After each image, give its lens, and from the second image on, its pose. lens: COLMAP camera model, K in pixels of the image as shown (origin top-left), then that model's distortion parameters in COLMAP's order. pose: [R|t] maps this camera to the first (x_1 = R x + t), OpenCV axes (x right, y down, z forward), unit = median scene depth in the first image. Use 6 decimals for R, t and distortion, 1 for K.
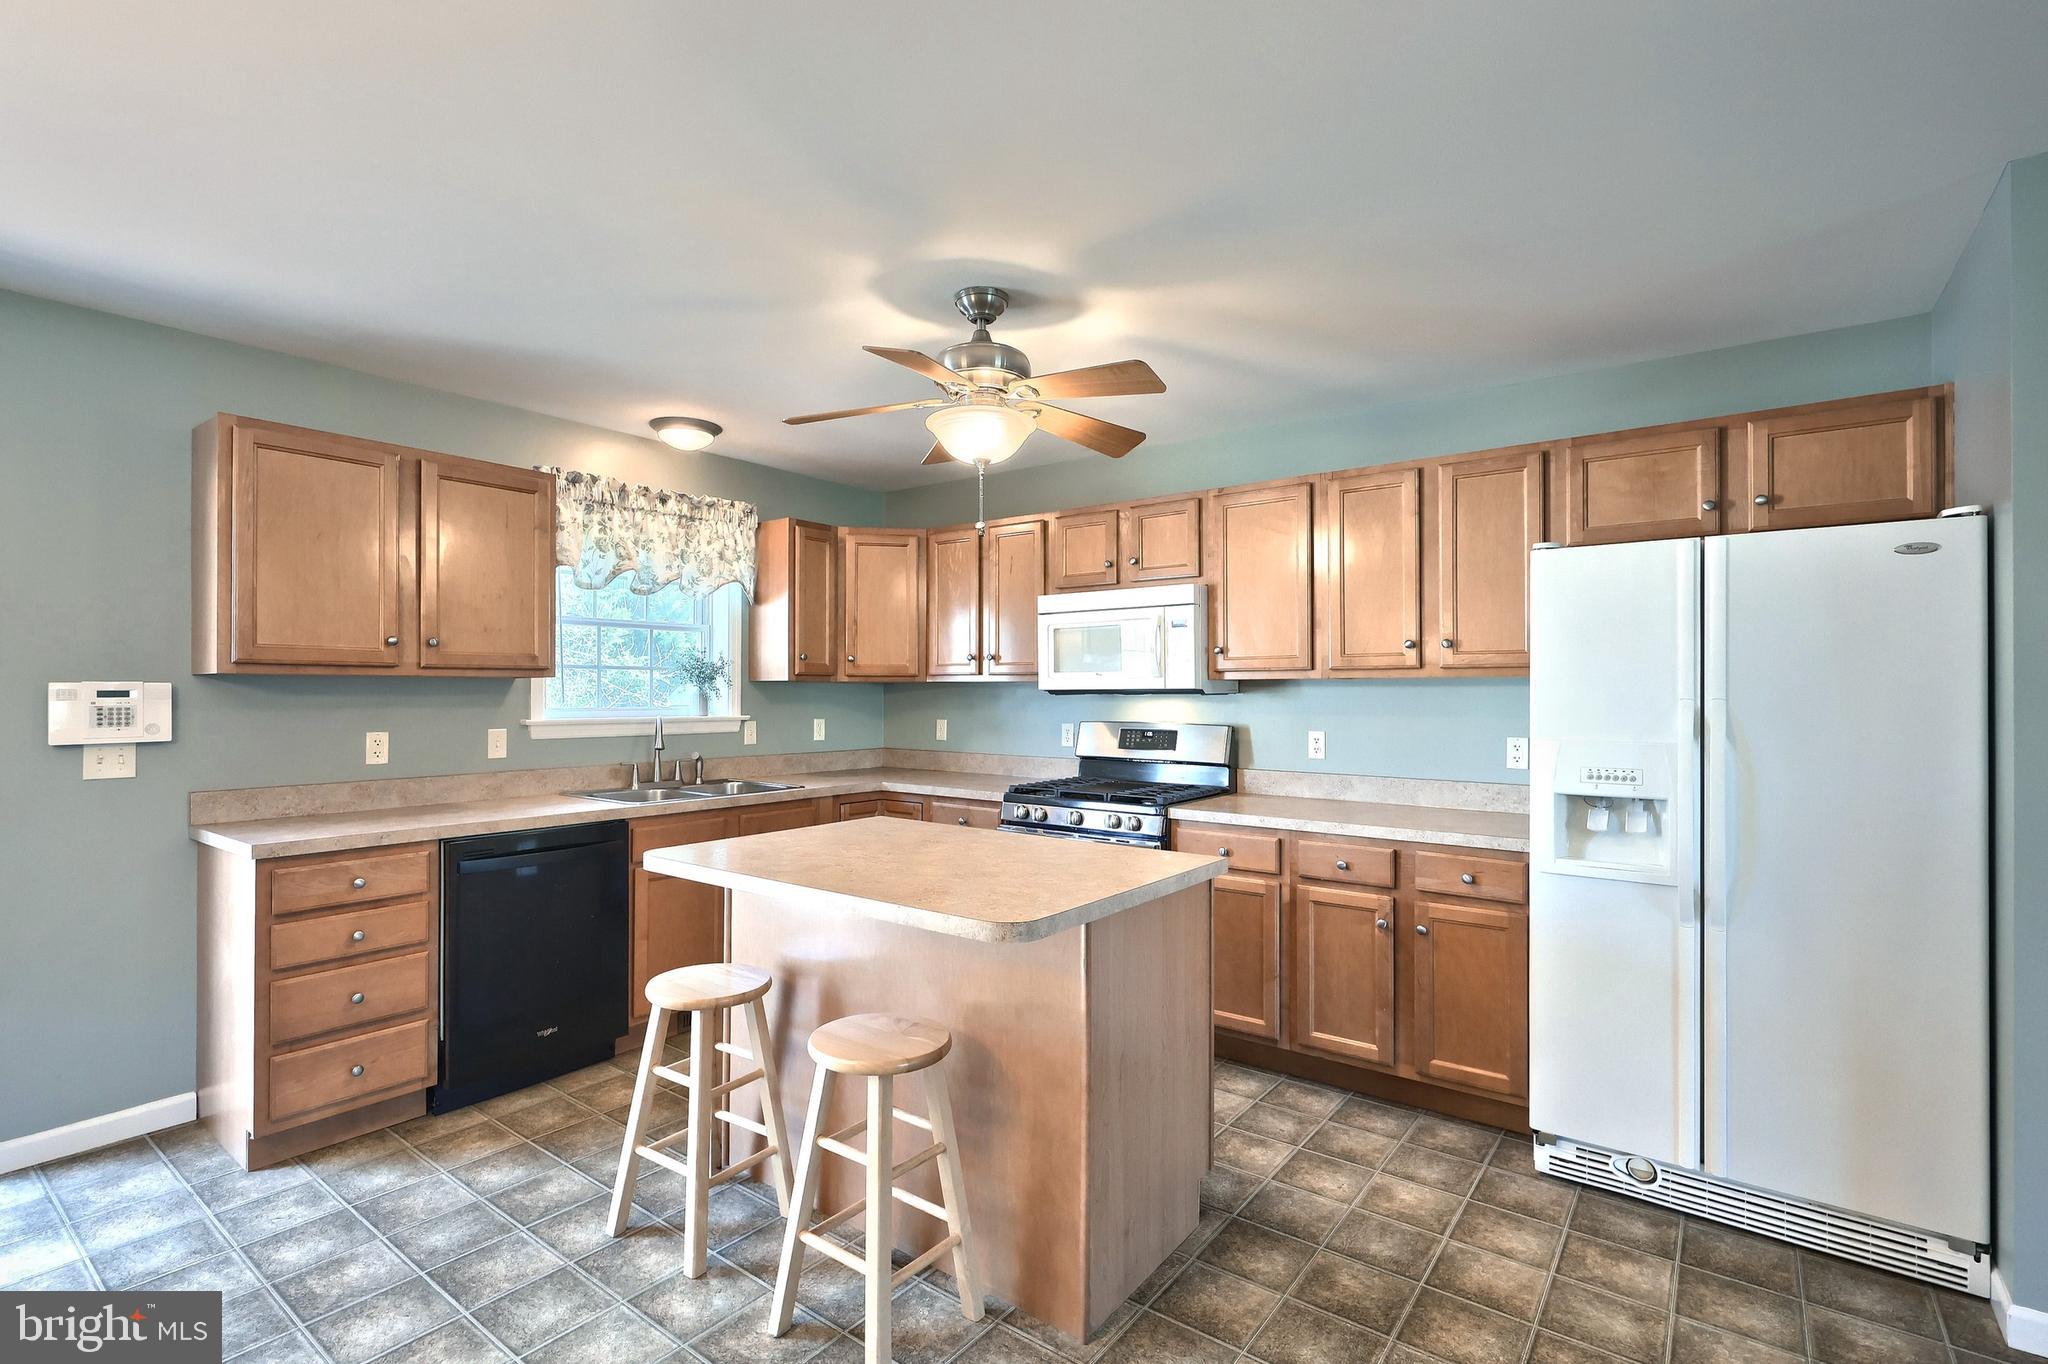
lens RADIAL K [[945.0, 0, 1020.5], [0, 945.0, 687.3], [0, 0, 1]] dist [0.003790, 0.001080]
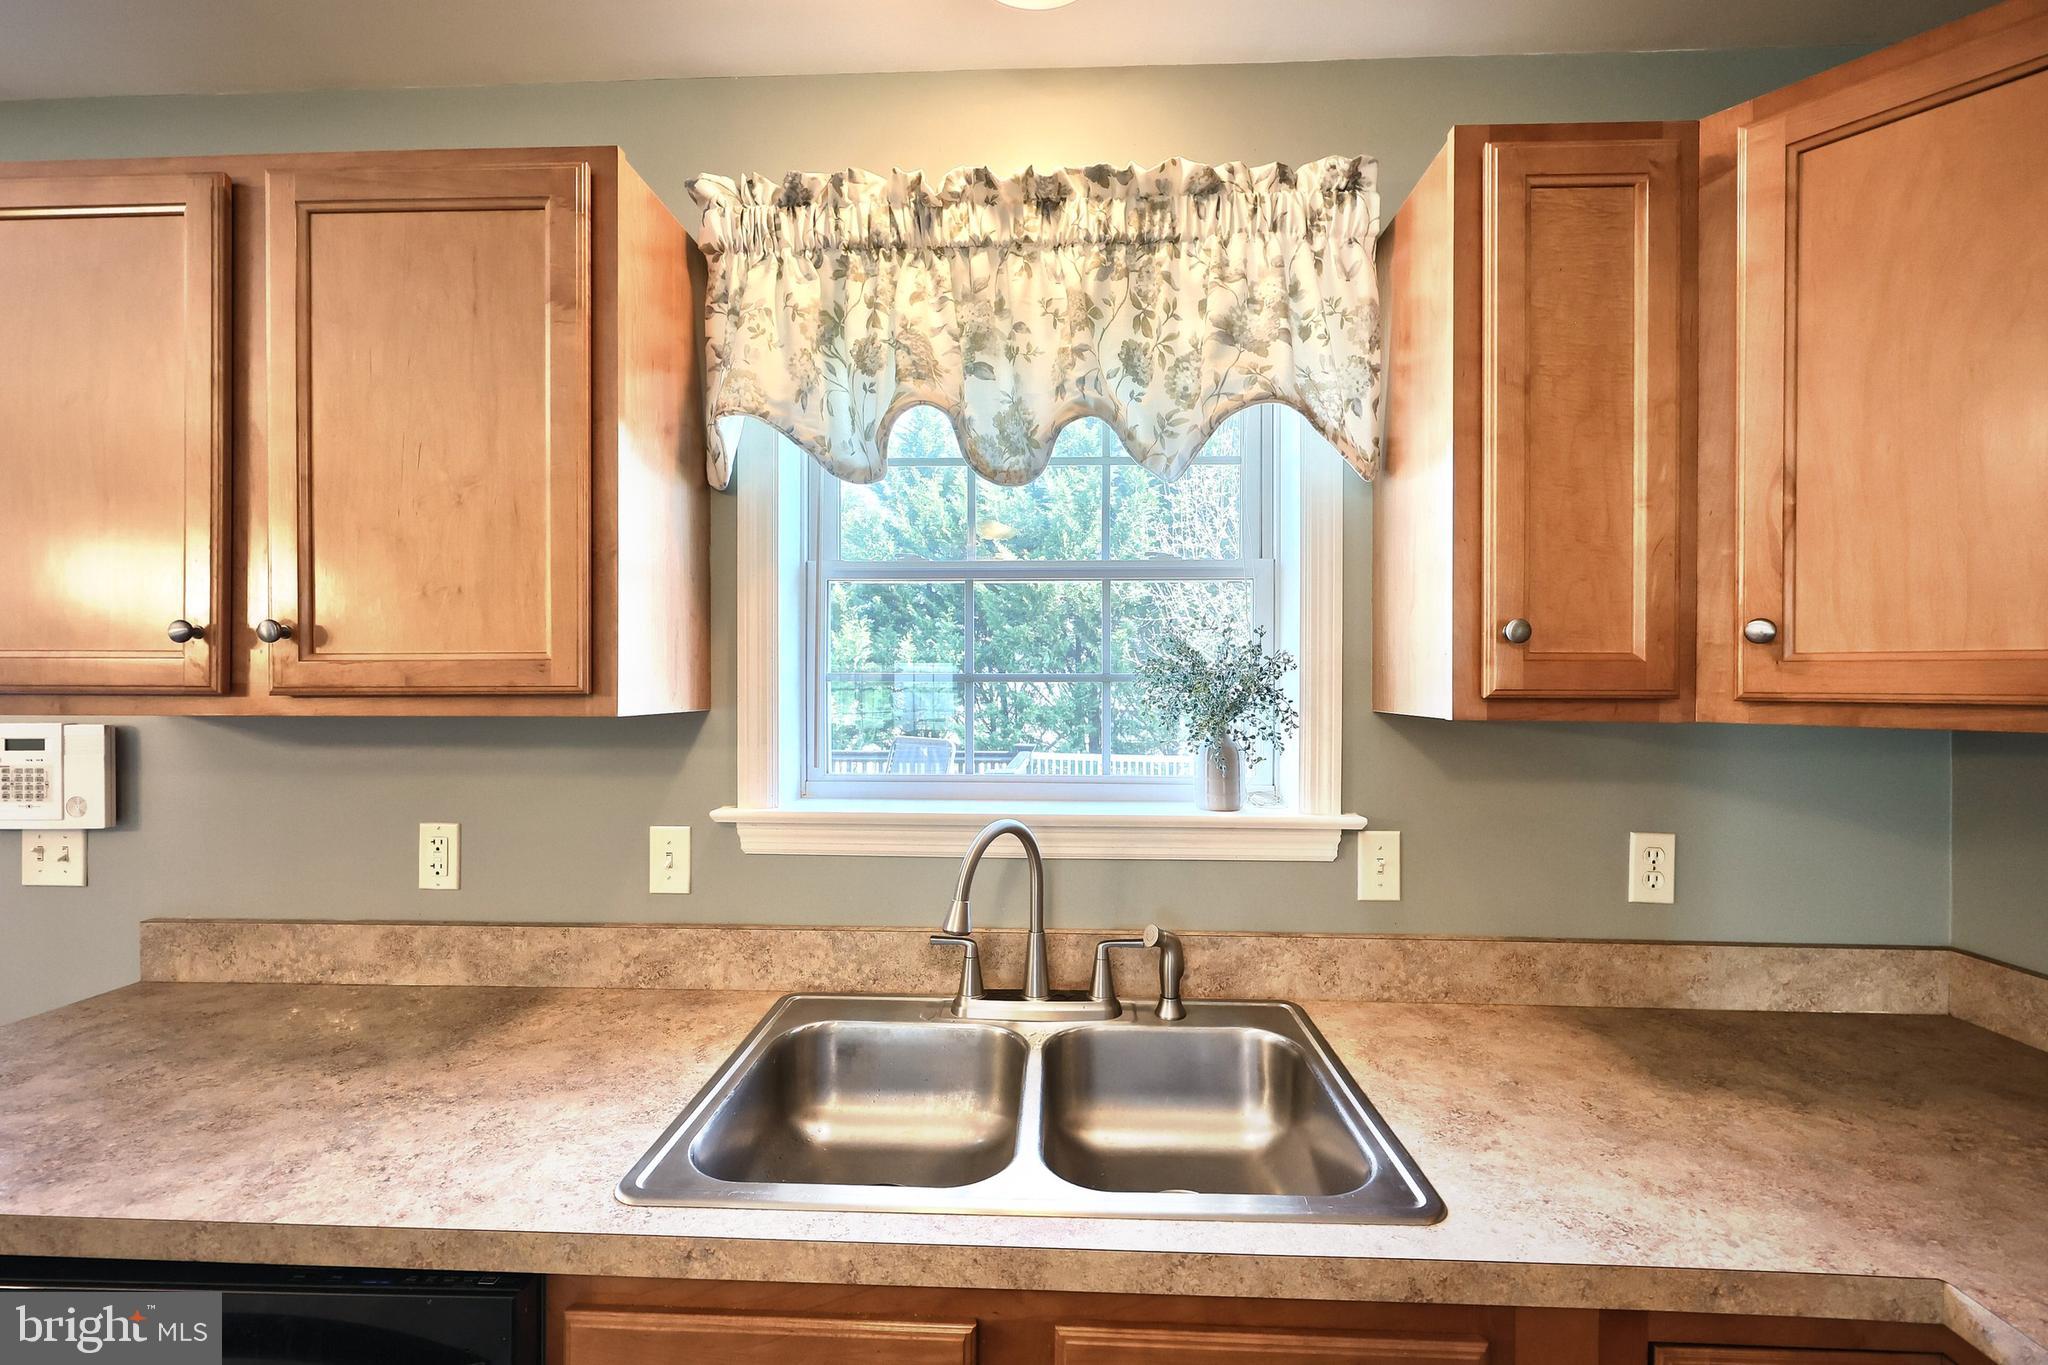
lens RADIAL K [[857.1, 0, 1015.0], [0, 857.1, 680.5], [0, 0, 1]] dist [-0.001930, -0.000158]
pose [[0.567145, 0.002168, -0.823615, -0.156914], [0.003677, 0.999980, 0.005164, -0.028488], [0.823610, -0.005958, 0.567126, 1.044949]]
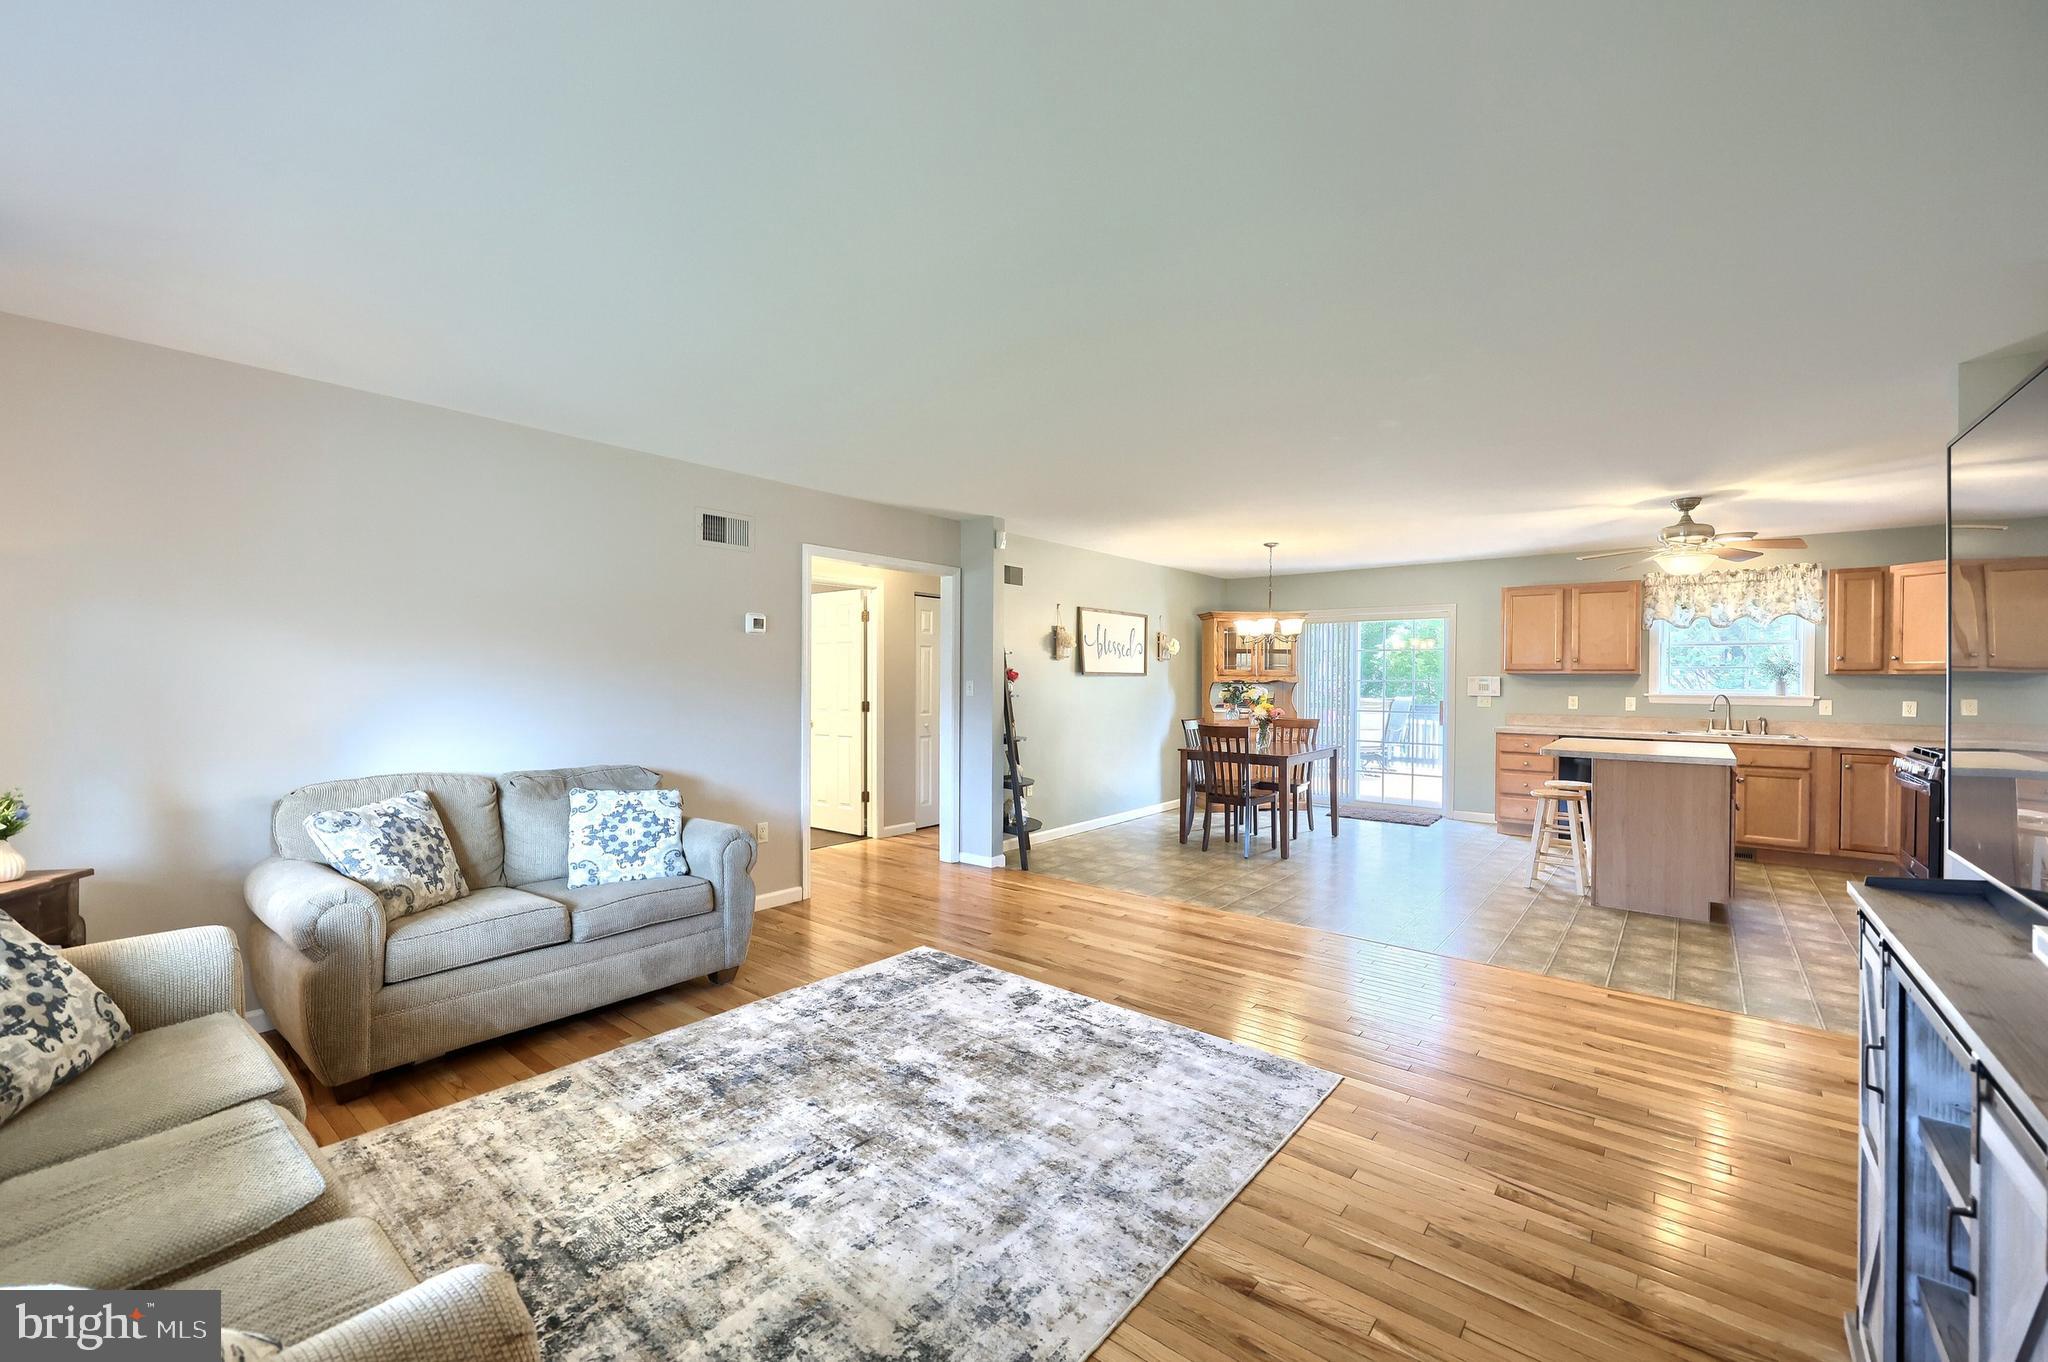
lens RADIAL K [[839.2, 0, 1005.0], [0, 839.2, 681.8], [0, 0, 1]] dist [-0.000119, 0.000099]
pose [[-0.038946, 0.003795, -0.999234, 1.654000], [-0.001769, 0.999991, 0.003867, 0.003693], [0.999240, 0.001918, -0.038939, -0.422216]]
